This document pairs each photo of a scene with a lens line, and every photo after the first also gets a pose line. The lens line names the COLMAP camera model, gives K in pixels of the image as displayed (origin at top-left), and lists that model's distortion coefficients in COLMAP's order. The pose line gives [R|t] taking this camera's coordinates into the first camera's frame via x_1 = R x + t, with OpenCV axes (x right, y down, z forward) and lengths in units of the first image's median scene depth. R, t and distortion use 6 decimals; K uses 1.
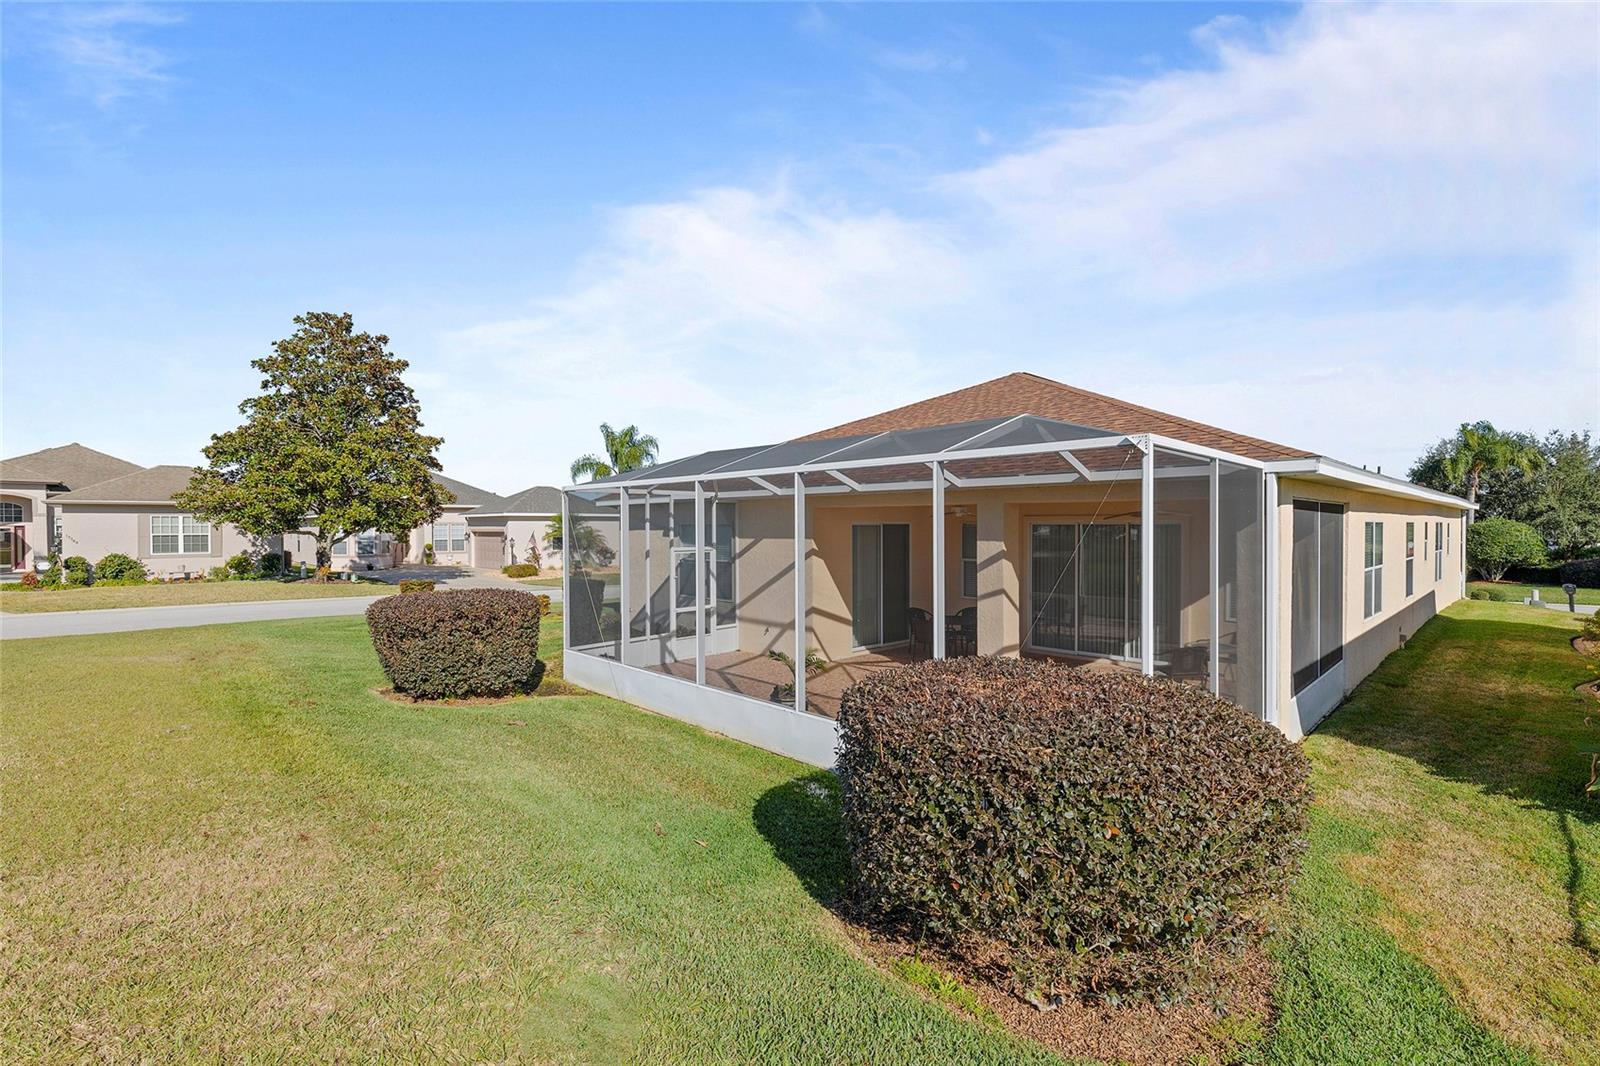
lens RADIAL K [[717.8, 0, 800.0], [0, 717.8, 533.0], [0, 0, 1]] dist [0.015818, 0.000077]
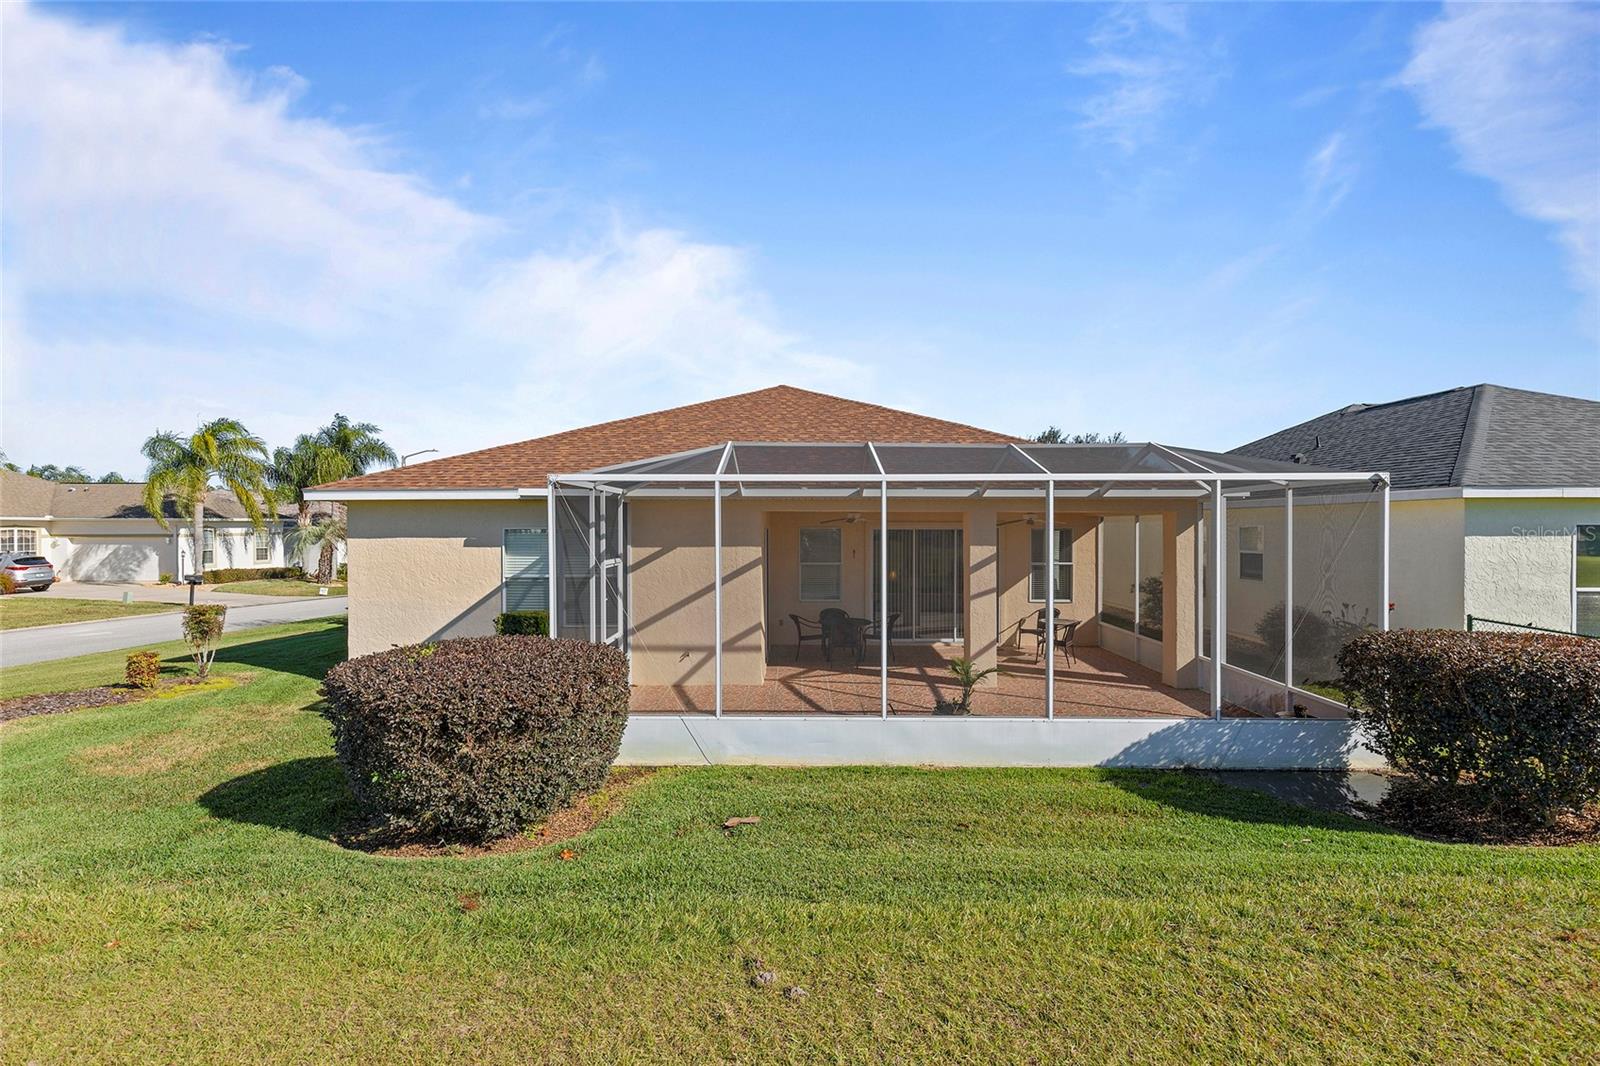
lens RADIAL K [[717.8, 0, 800.0], [0, 717.8, 533.0], [0, 0, 1]] dist [0.015818, 0.000077]
pose [[0.711401, 0.004307, 0.702773, -0.543666], [0.006240, 0.999903, -0.012445, 0.002579], [-0.702759, 0.013239, 0.711305, 0.311544]]
